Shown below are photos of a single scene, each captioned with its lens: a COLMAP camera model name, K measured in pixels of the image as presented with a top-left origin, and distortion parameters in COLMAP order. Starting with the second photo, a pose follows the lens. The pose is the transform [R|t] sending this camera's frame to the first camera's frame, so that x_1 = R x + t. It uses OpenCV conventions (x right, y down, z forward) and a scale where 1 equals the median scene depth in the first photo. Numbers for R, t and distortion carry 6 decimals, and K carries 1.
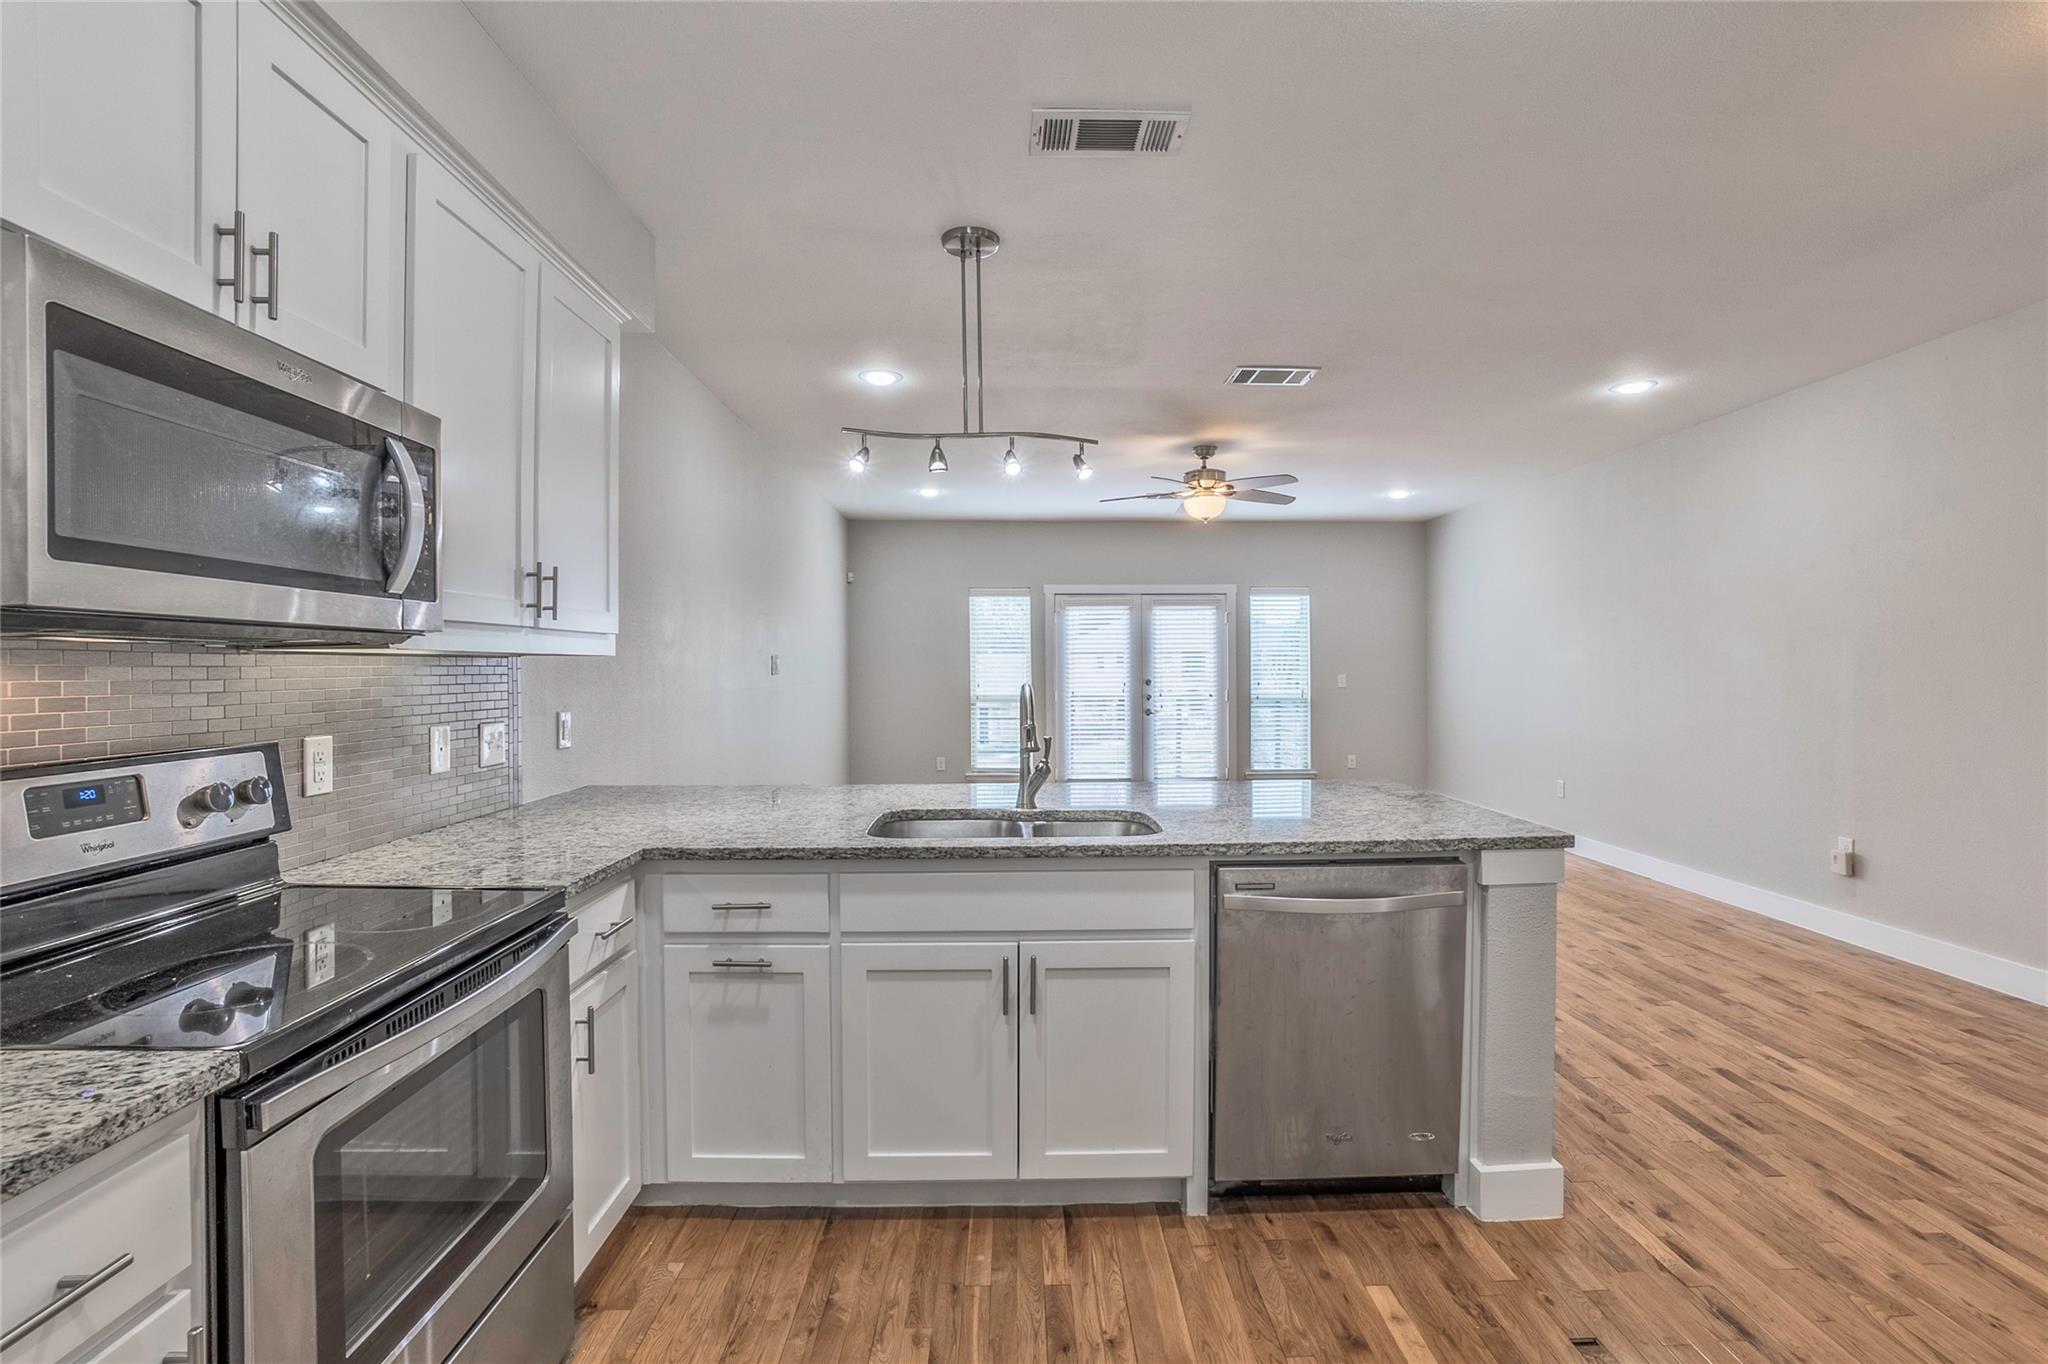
lens RADIAL K [[923.1, 0, 1018.8], [0, 923.1, 685.7], [0, 0, 1]] dist [-0.072113, 0.027854]
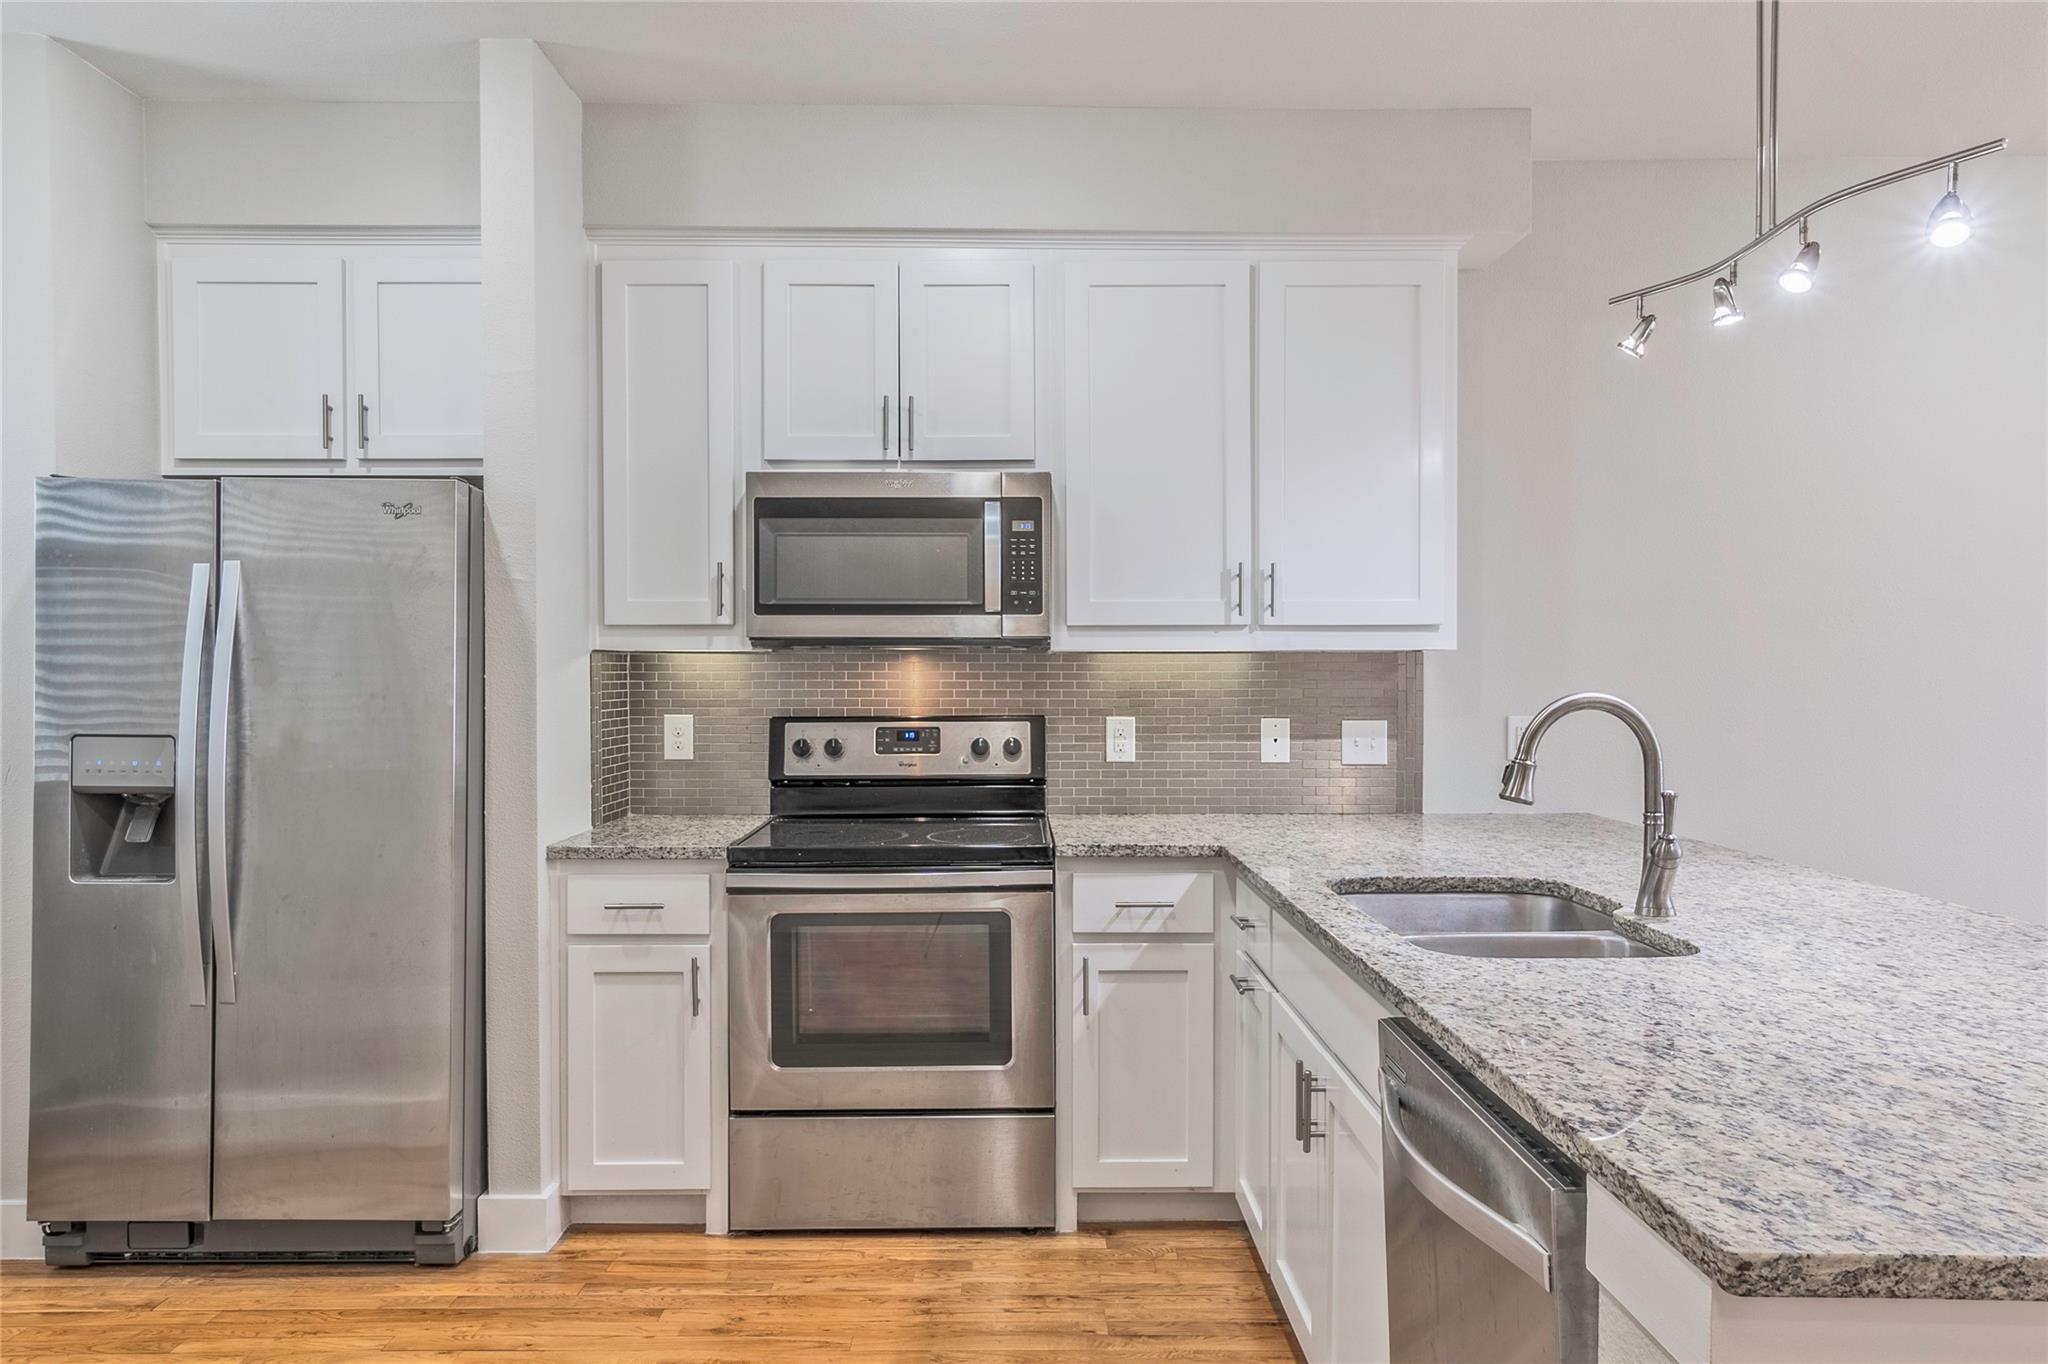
lens RADIAL K [[1319.8, 0, 1024.0], [0, 1319.8, 682.0], [0, 0, 1]] dist [0.002286, -0.000129]
pose [[-0.002686, 0.012230, -0.999922, 0.517517], [-0.018734, 0.999749, 0.012278, -0.006786], [0.999821, 0.018765, -0.002456, 0.393248]]
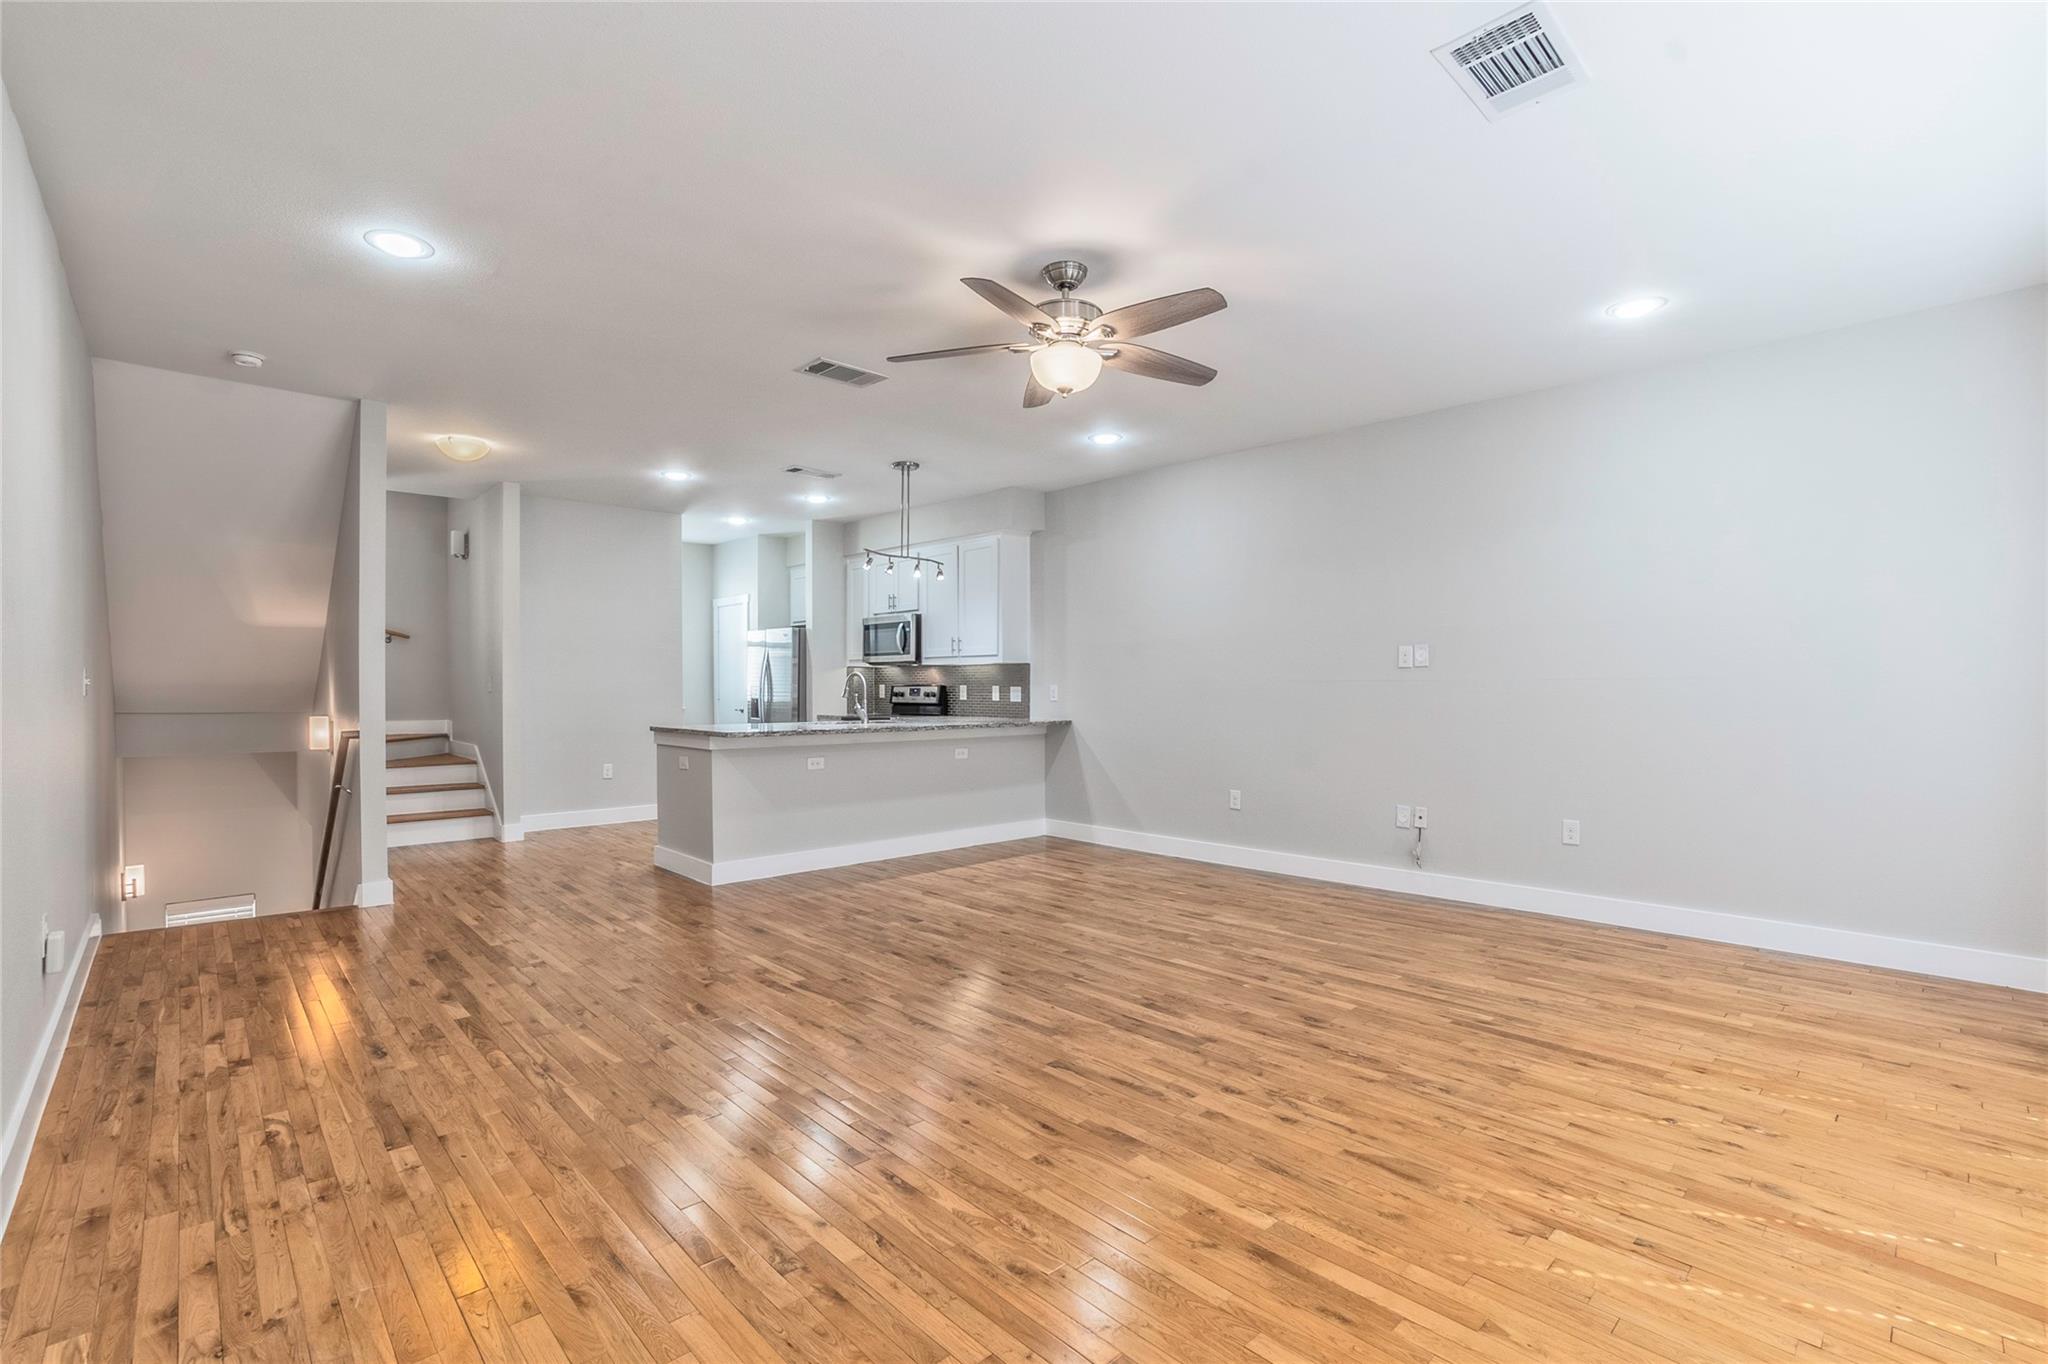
lens RADIAL K [[923.1, 0, 1018.8], [0, 923.1, 685.7], [0, 0, 1]] dist [-0.072113, 0.027854]
pose [[-0.732666, 0.006218, -0.680560, 0.870725], [-0.007350, 0.999828, 0.017047, -0.007400], [0.680549, 0.017492, -0.732494, 1.949234]]
